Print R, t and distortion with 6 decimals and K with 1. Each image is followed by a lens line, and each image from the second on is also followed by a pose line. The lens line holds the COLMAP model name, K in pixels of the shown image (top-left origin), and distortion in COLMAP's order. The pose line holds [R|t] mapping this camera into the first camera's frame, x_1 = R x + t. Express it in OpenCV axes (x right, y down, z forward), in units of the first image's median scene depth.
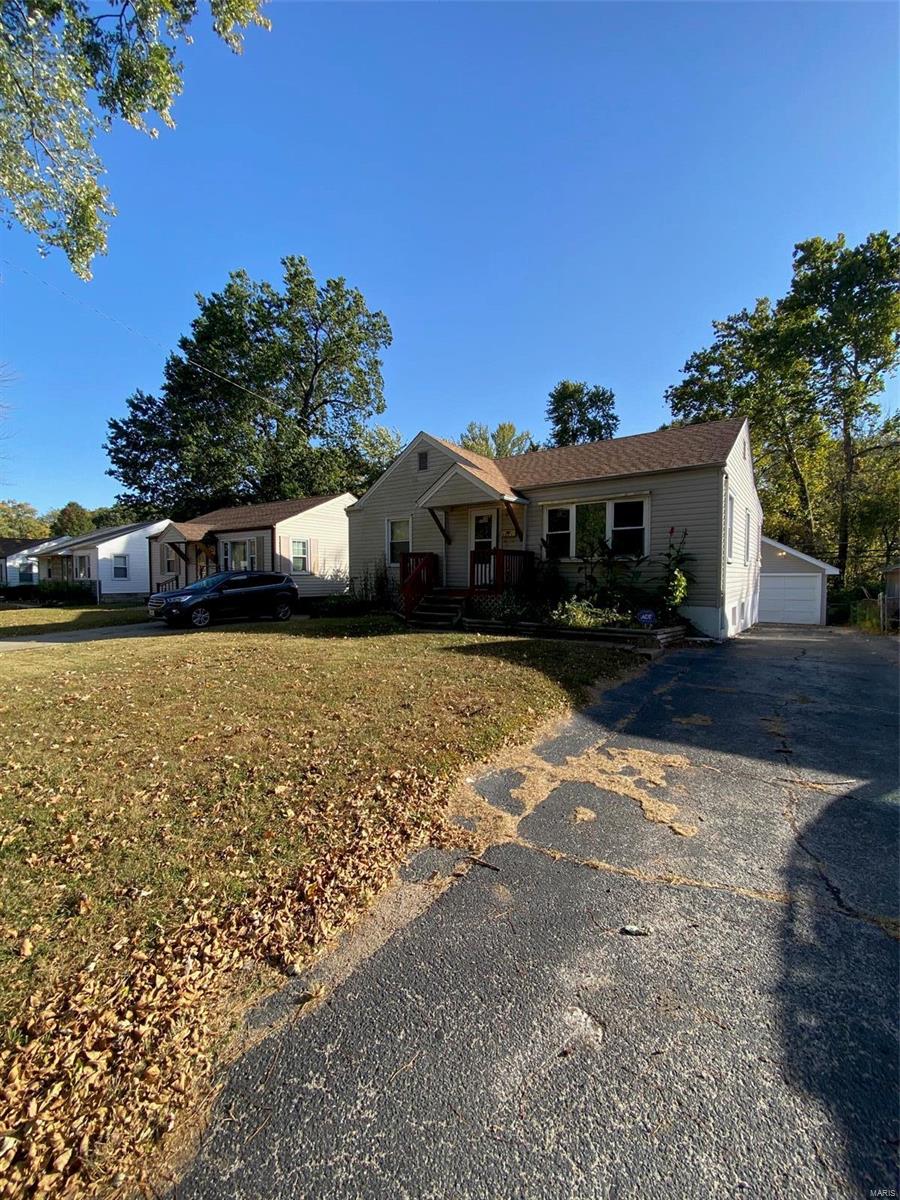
lens RADIAL K [[484.5, 0, 443.5], [0, 484.5, 593.3], [0, 0, 1]] dist [0.024394, -0.023521]
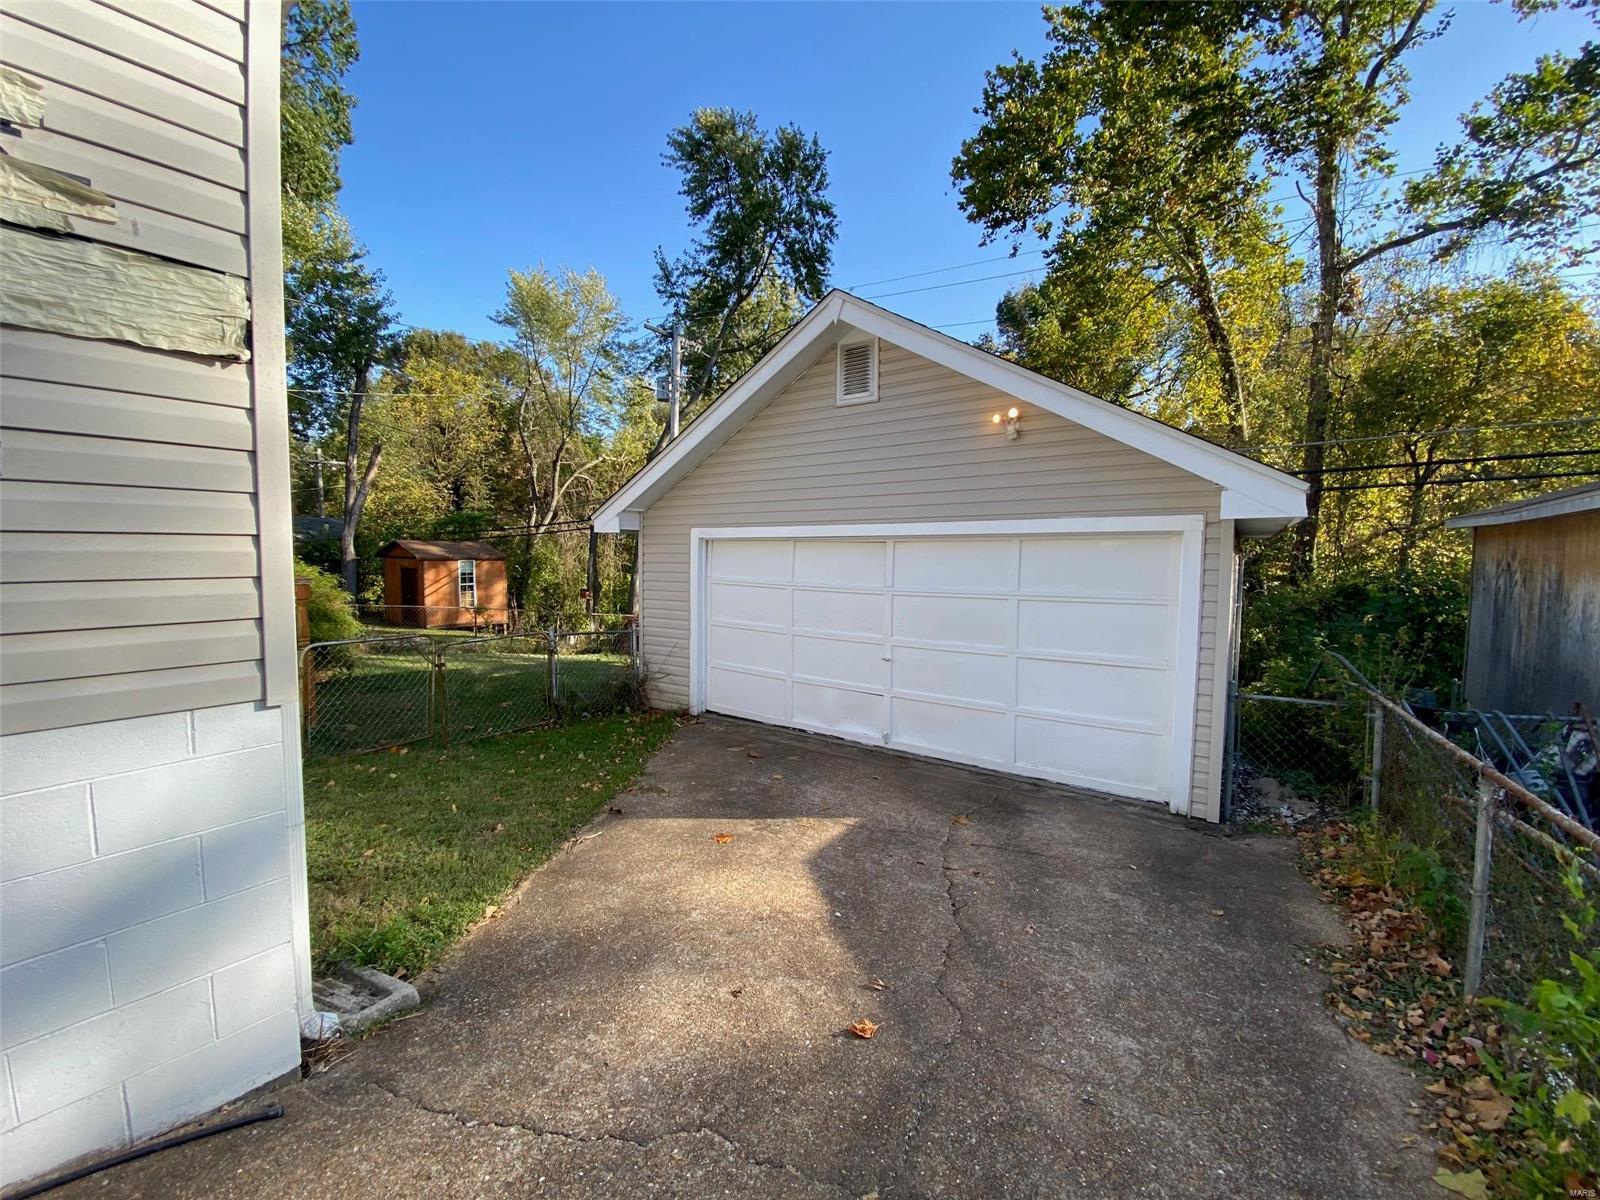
lens RADIAL K [[646.0, 0, 792.2], [0, 646.0, 596.0], [0, 0, 1]] dist [0.024394, -0.023521]
pose [[0.999761, 0.004301, 0.021427, 0.857549], [-0.004929, 0.999557, 0.029352, -0.025770], [-0.021291, -0.029451, 0.999339, 1.059331]]
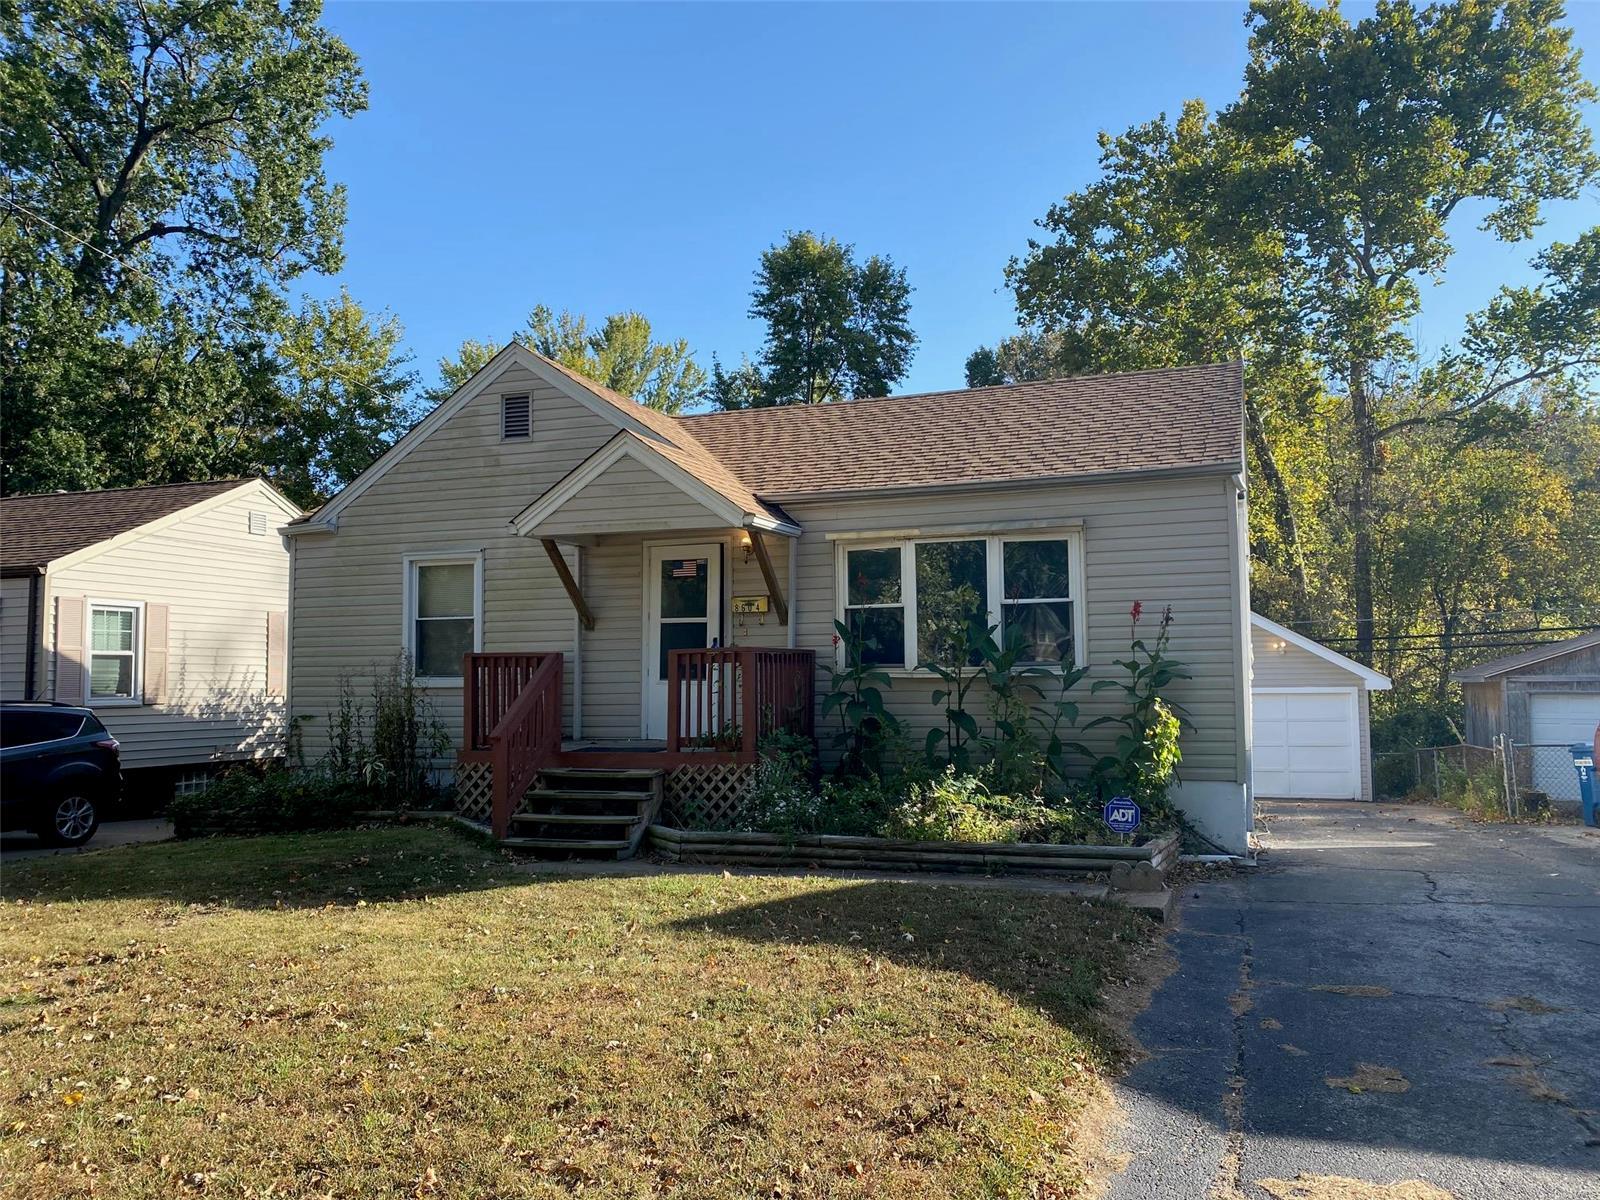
lens RADIAL K [[1231.3, 0, 800.0], [0, 1231.3, 600.0], [0, 0, 1]] dist [0.015110, -0.006882]
pose [[0.961053, 0.009976, 0.276186, -0.088658], [0.018731, 0.994699, -0.101107, -0.020211], [-0.275730, 0.102342, 0.955771, 0.011154]]
